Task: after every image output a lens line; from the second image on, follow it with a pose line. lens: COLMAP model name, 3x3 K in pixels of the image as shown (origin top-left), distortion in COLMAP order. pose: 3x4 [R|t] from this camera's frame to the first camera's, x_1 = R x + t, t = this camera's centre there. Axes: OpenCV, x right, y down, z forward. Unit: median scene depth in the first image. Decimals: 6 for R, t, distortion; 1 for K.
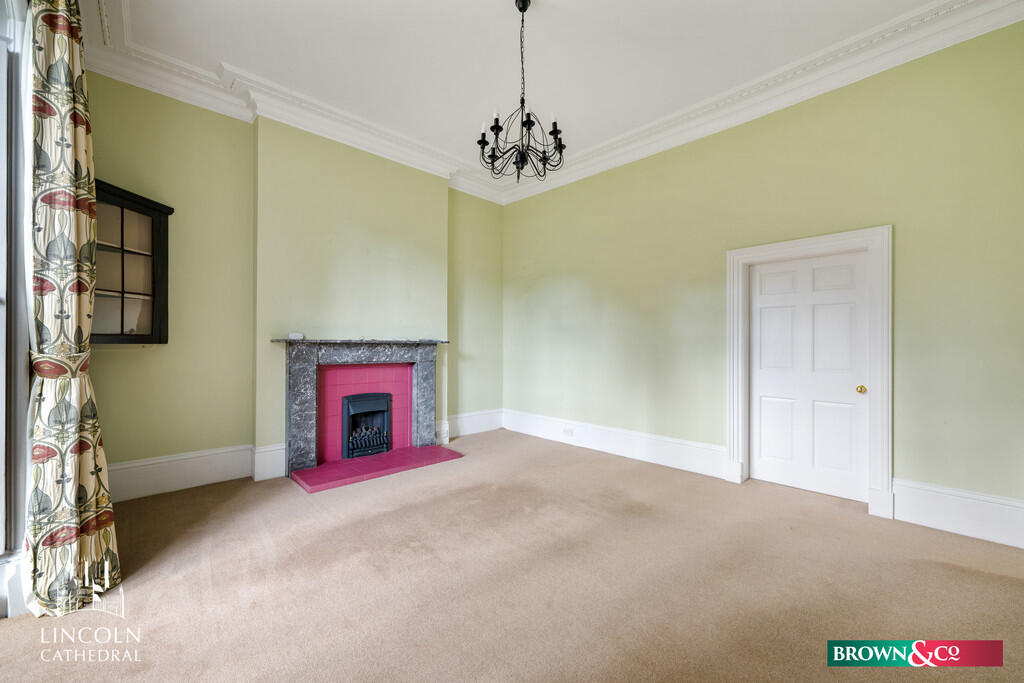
lens RADIAL K [[403.2, 0, 508.1], [0, 403.2, 339.8], [0, 0, 1]] dist [-0.001656, 0.000078]
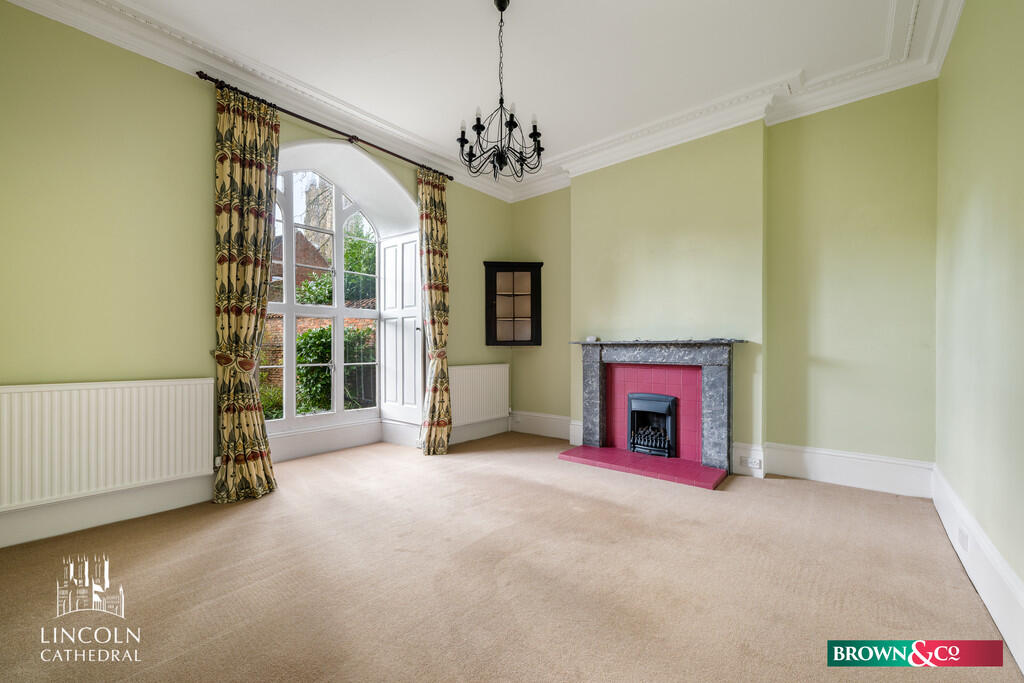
lens RADIAL K [[403.2, 0, 509.2], [0, 403.2, 348.7], [0, 0, 1]] dist [-0.001656, 0.000078]
pose [[0.120114, 0.002203, -0.992758, 0.683442], [0.016714, 0.999851, 0.004241, 0.011888], [0.992619, -0.017102, 0.120059, 0.589883]]
